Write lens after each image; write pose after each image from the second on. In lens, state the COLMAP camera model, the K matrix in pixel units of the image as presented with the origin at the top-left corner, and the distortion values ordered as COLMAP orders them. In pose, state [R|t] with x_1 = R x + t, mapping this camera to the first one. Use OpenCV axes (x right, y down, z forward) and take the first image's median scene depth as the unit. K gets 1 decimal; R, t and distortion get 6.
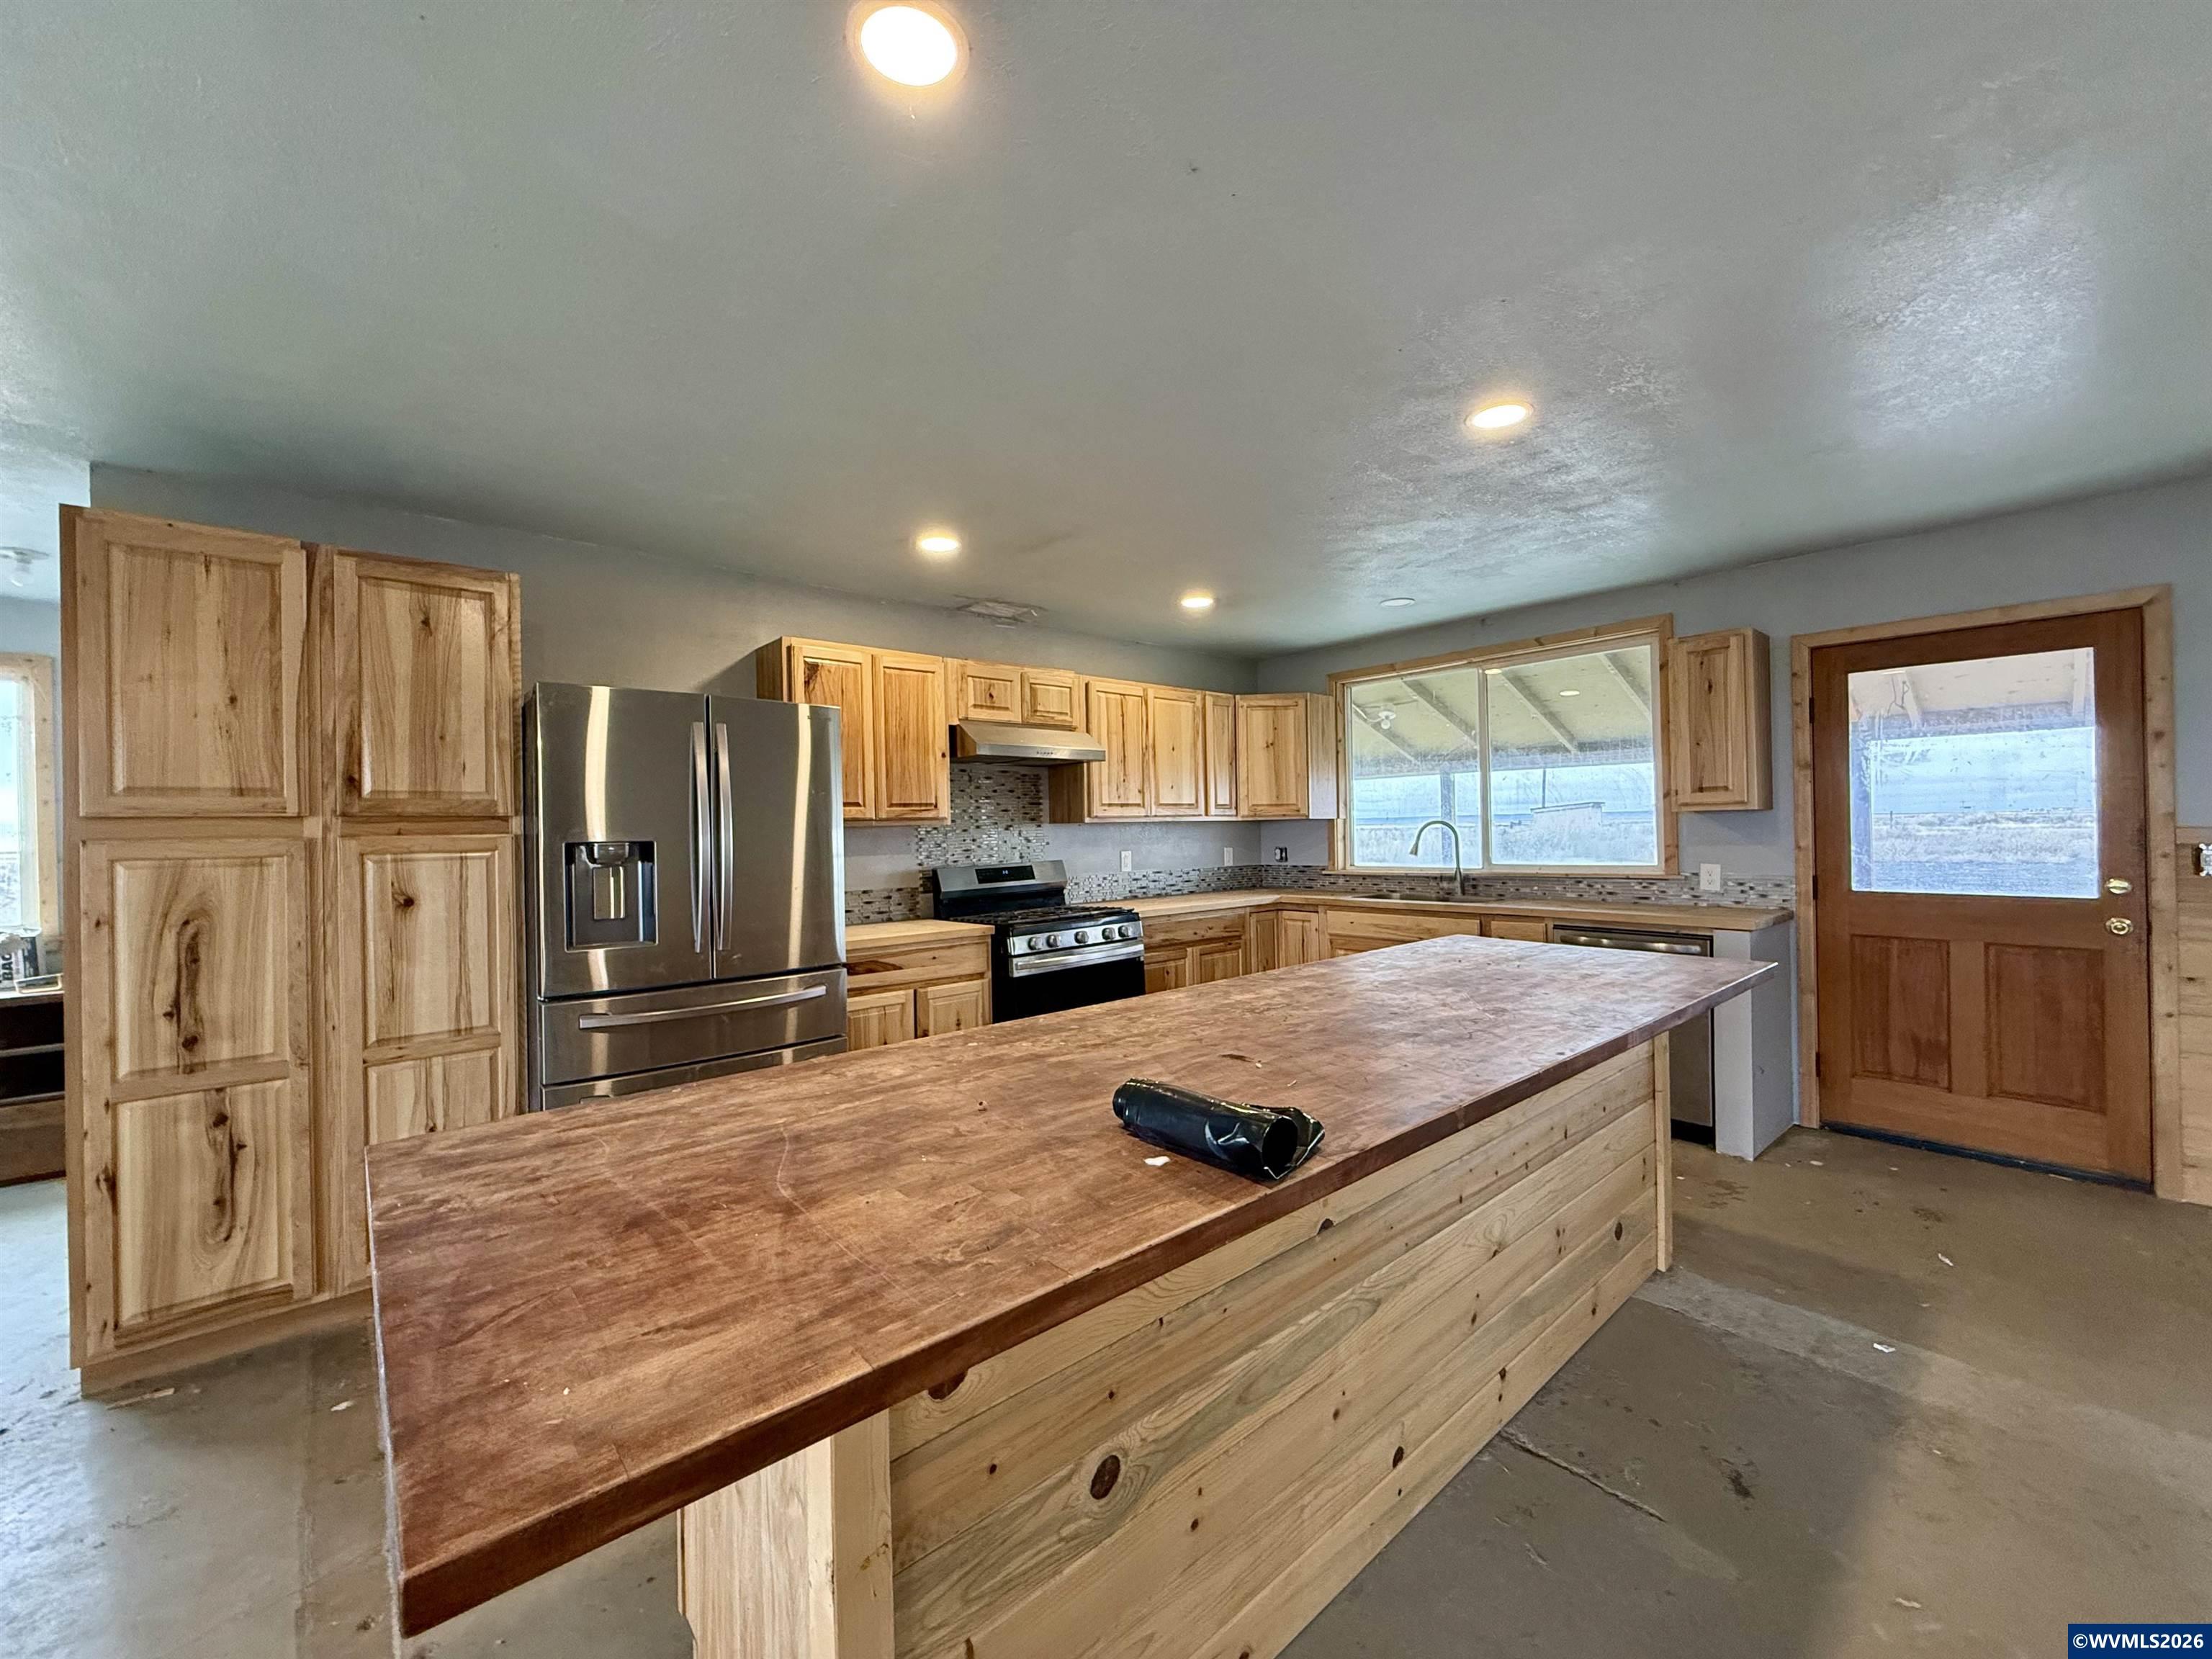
lens RADIAL K [[876.2, 0, 1106.0], [0, 876.2, 829.5], [0, 0, 1]] dist [-0.000572, 0.000218]
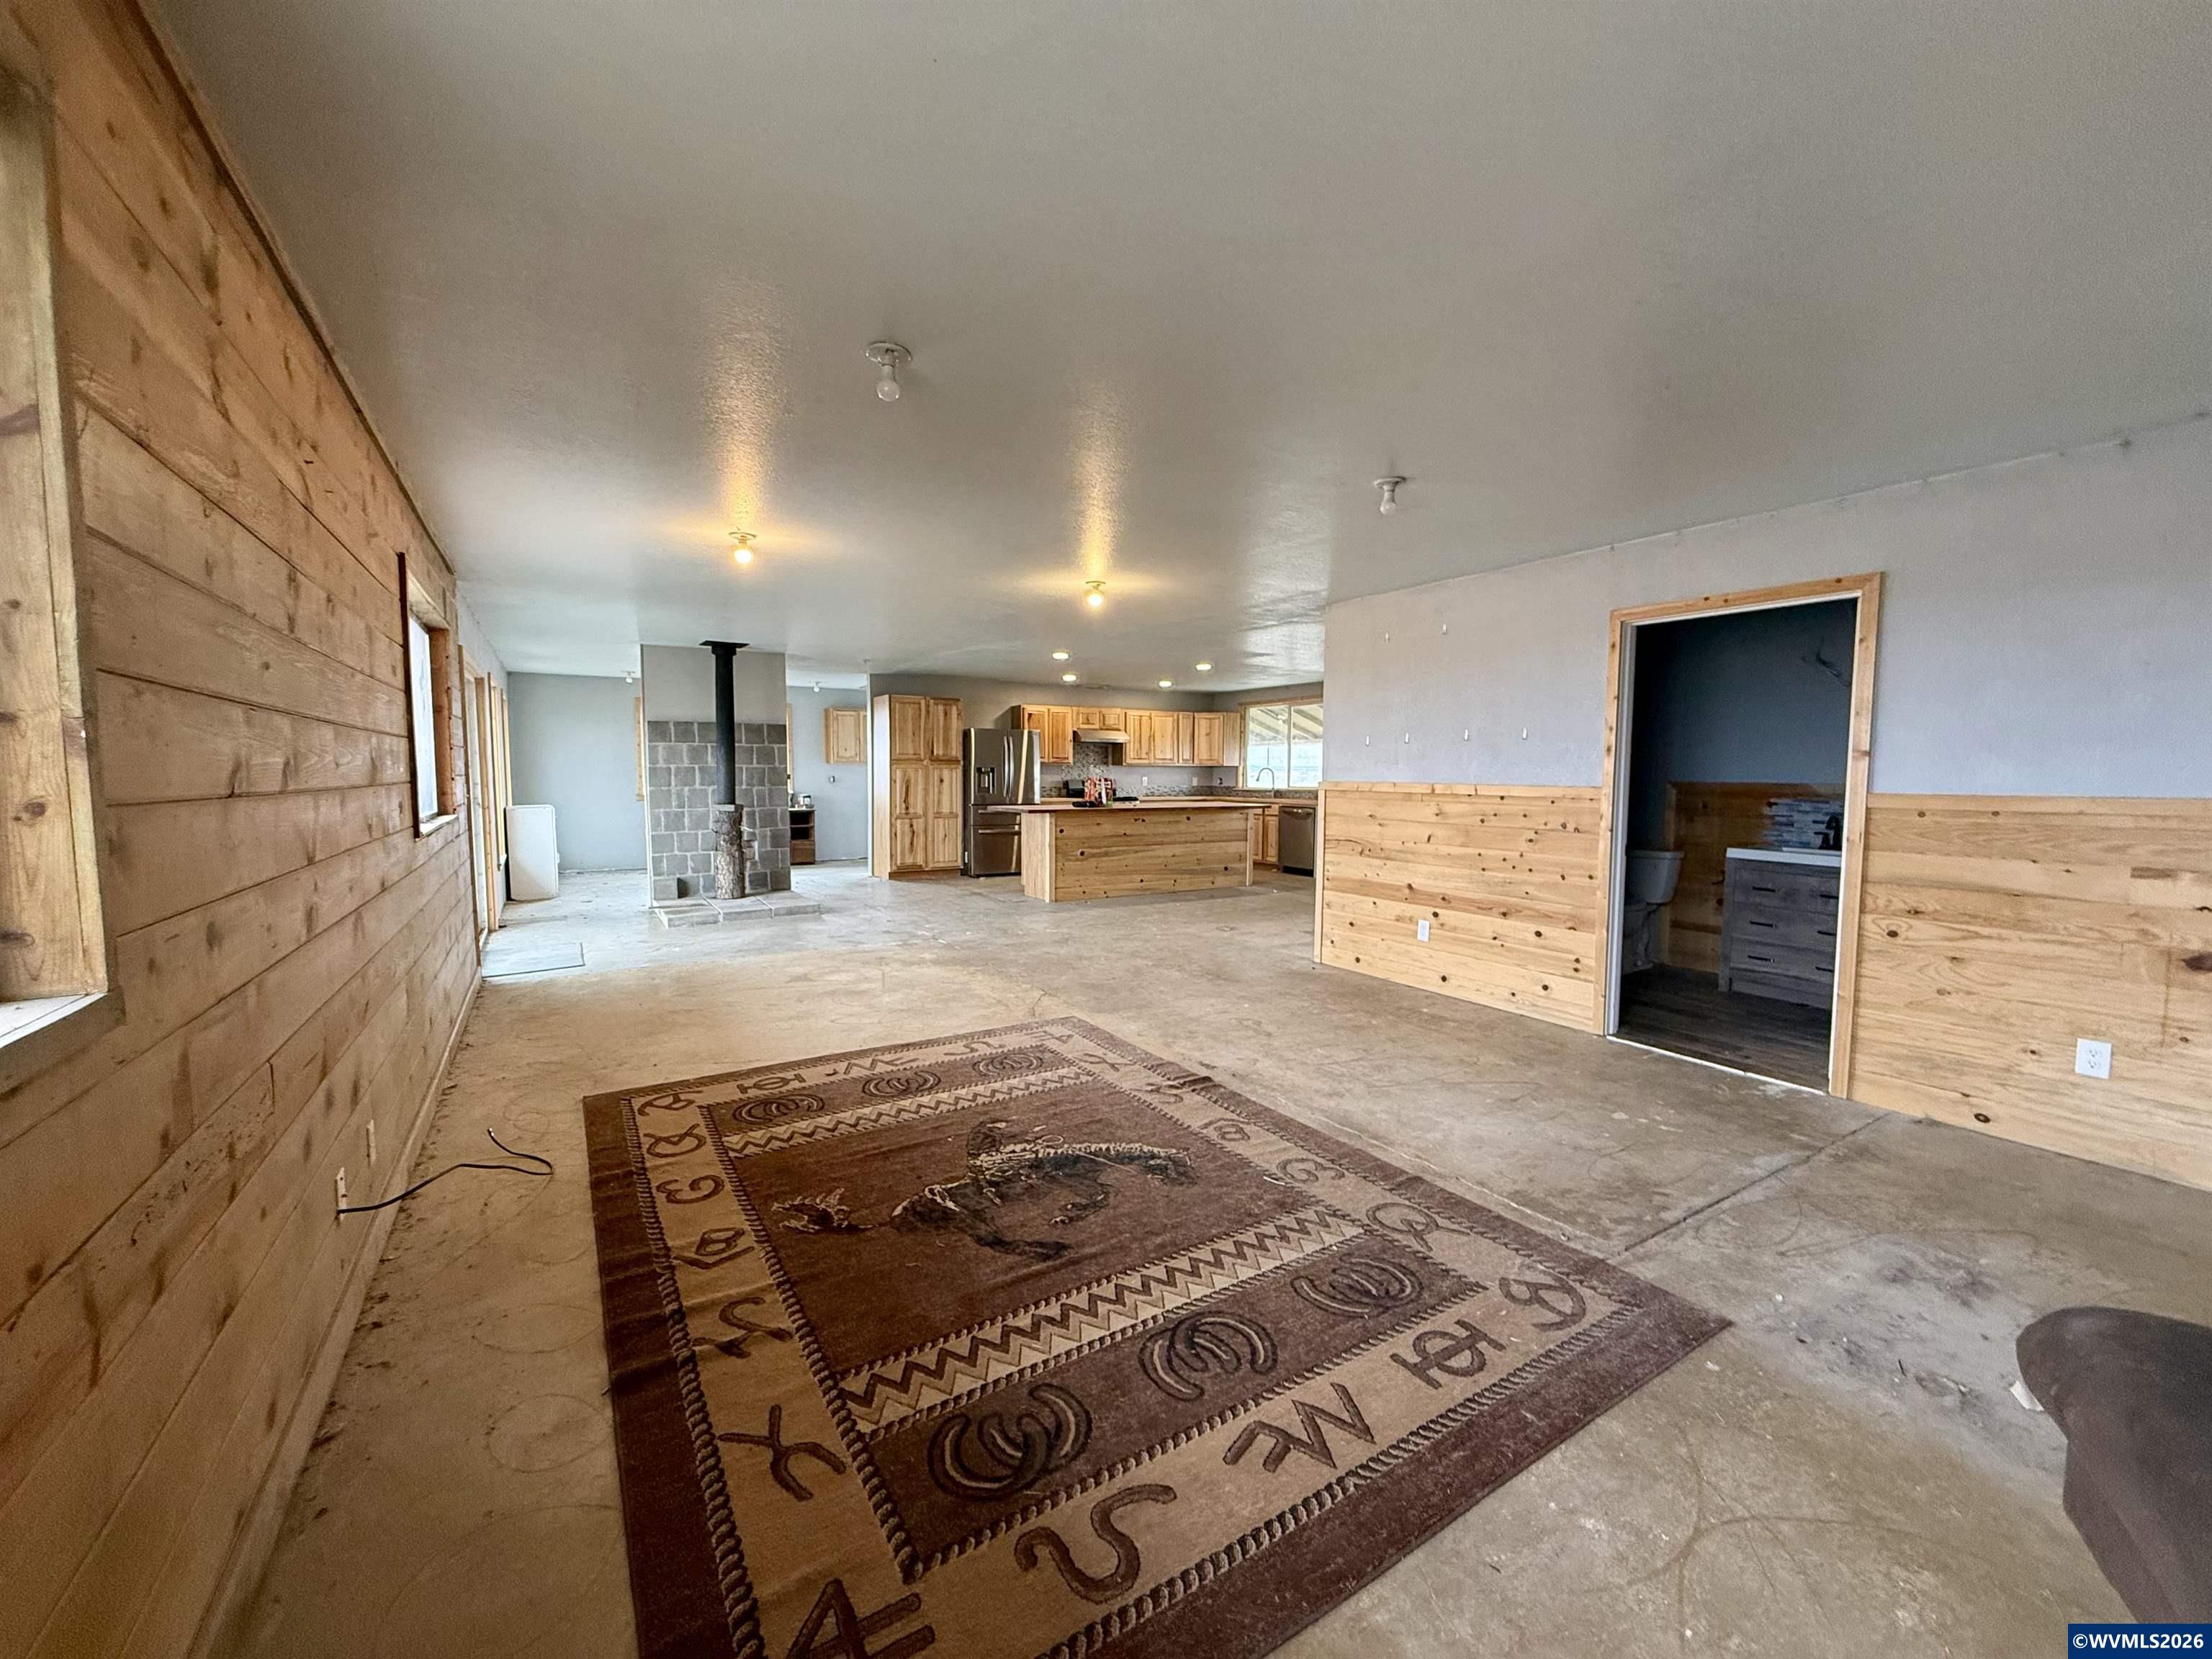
lens RADIAL K [[876.2, 0, 1106.0], [0, 876.2, 829.5], [0, 0, 1]] dist [-0.000572, 0.000218]
pose [[0.986158, 0.035818, -0.161894, 0.408543], [-0.024532, 0.997161, 0.071184, -0.002288], [0.163984, -0.066227, 0.984237, -1.853174]]
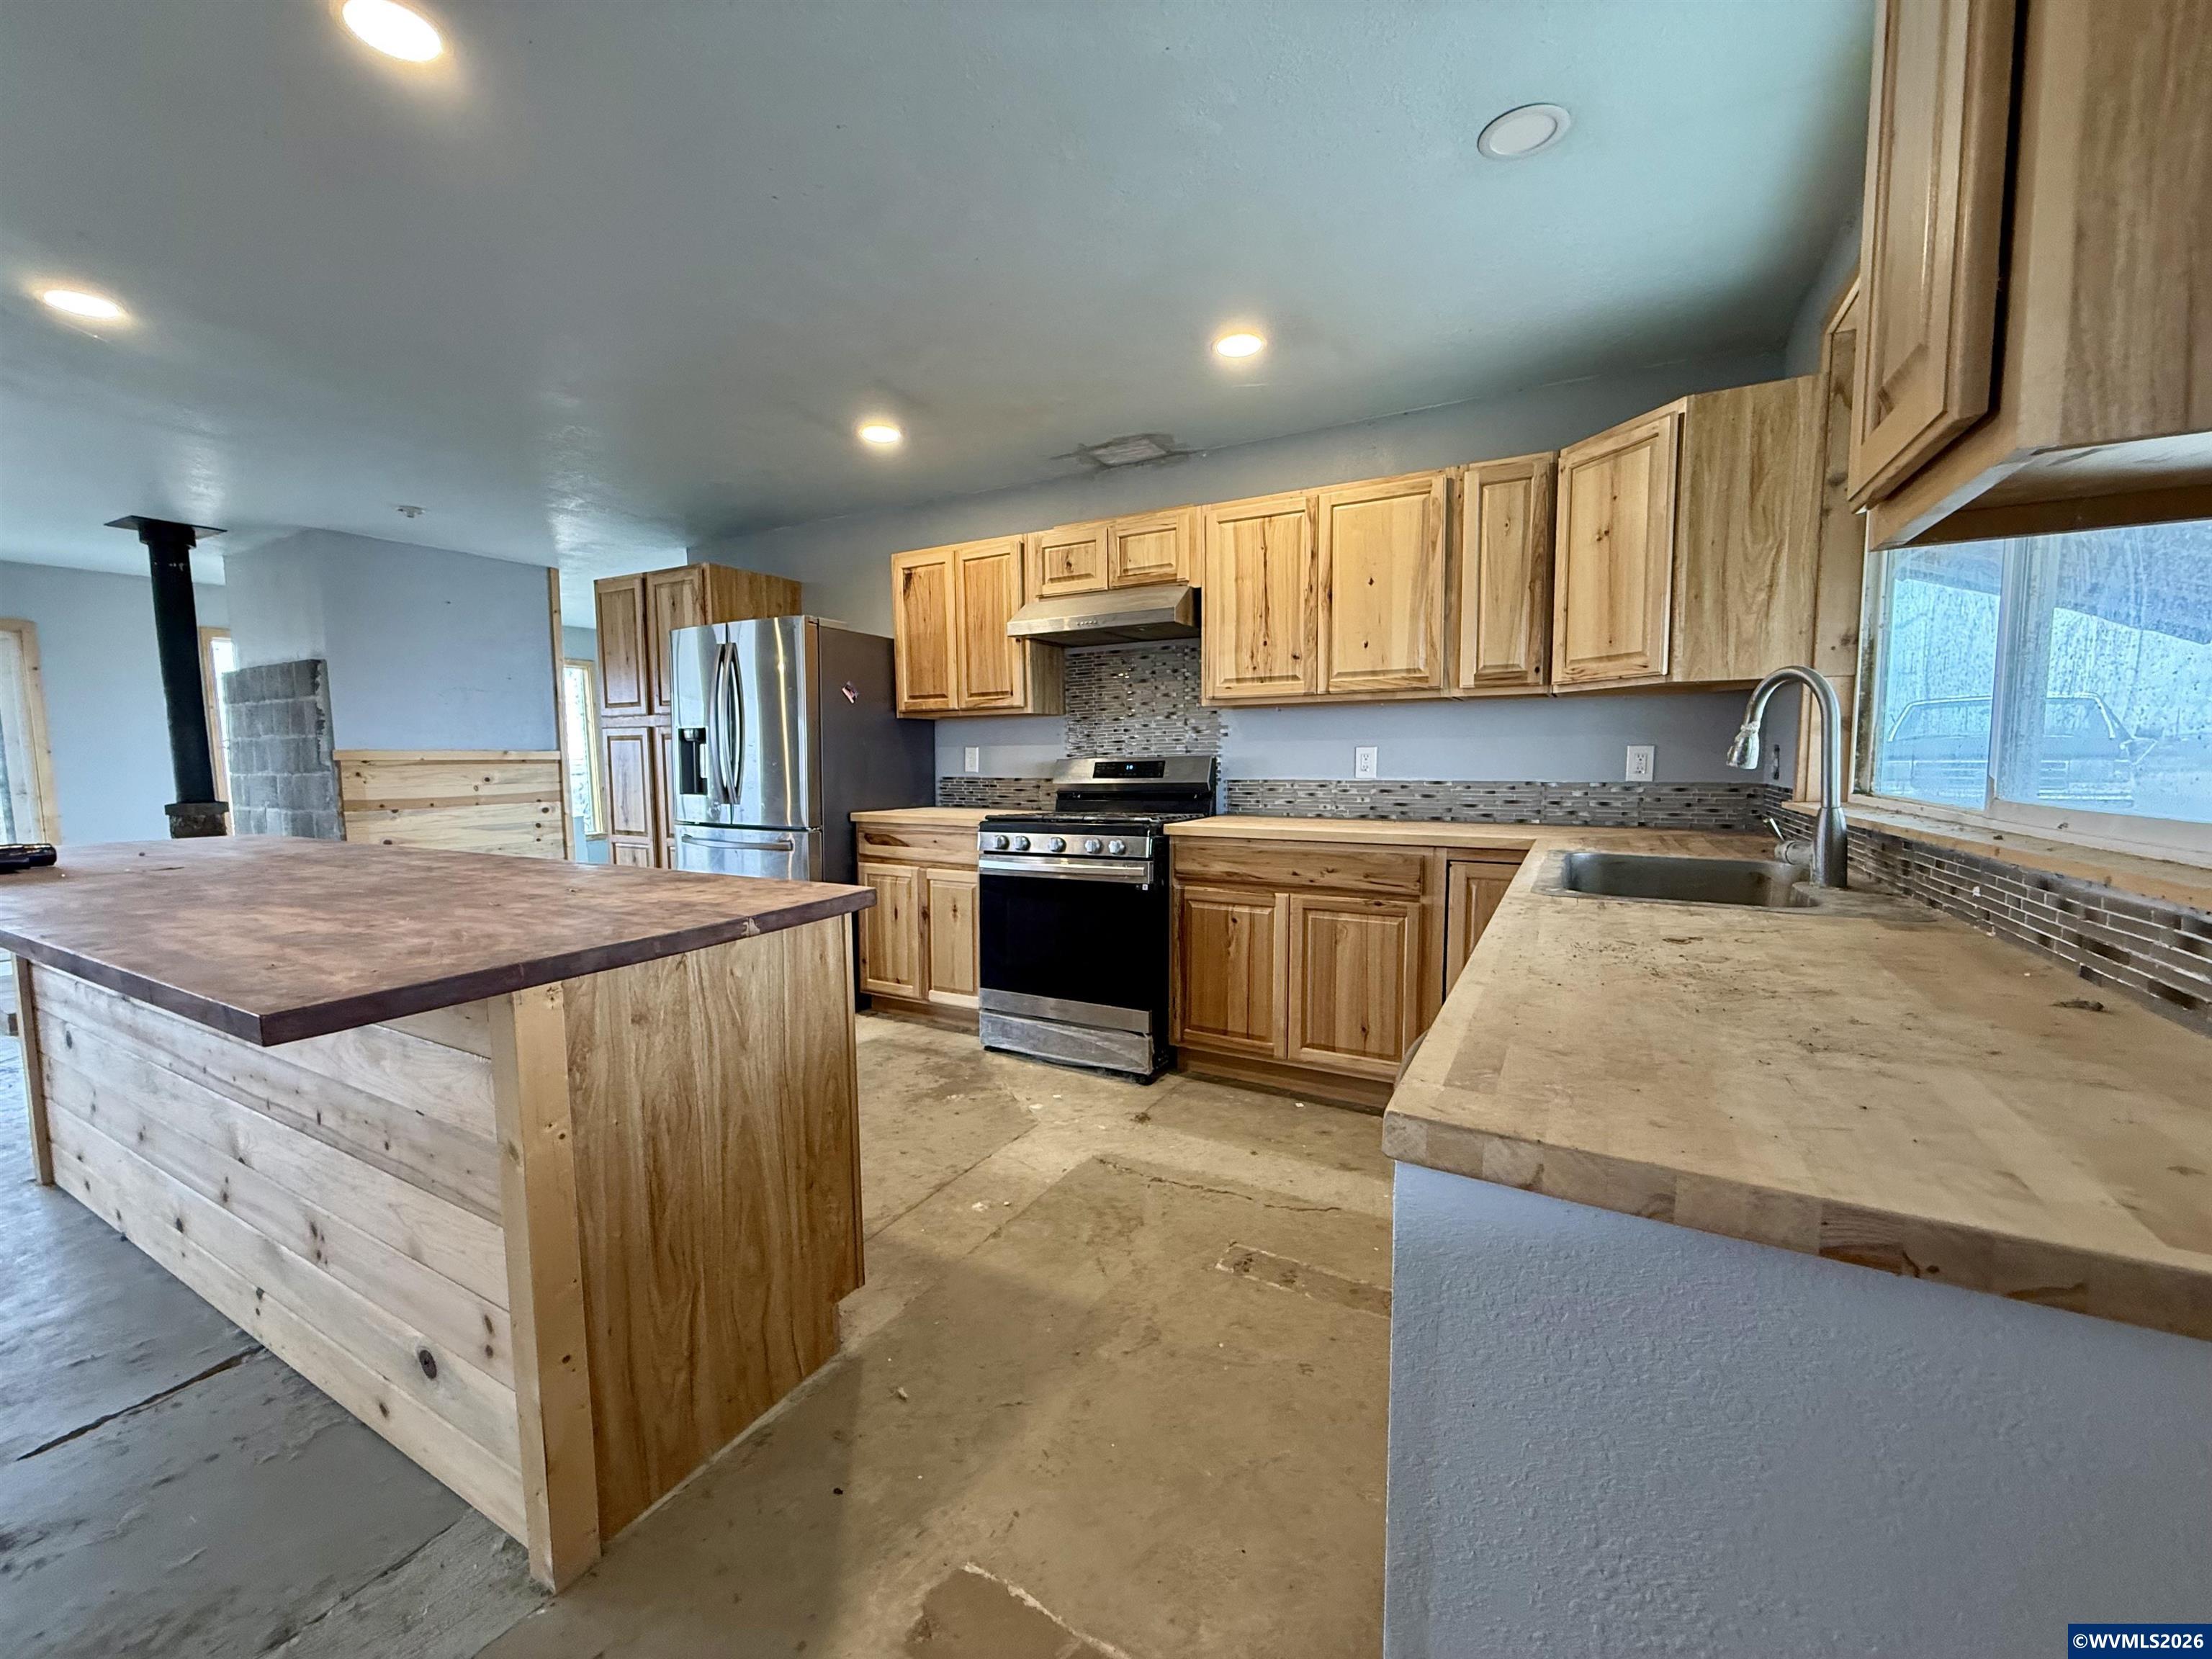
lens RADIAL K [[876.2, 0, 1106.0], [0, 876.2, 829.5], [0, 0, 1]] dist [-0.000572, 0.000218]
pose [[0.337363, 0.099053, -0.936149, 0.755369], [0.004007, 0.994289, 0.106649, 0.019251], [0.941366, -0.039731, 0.335039, 0.750856]]
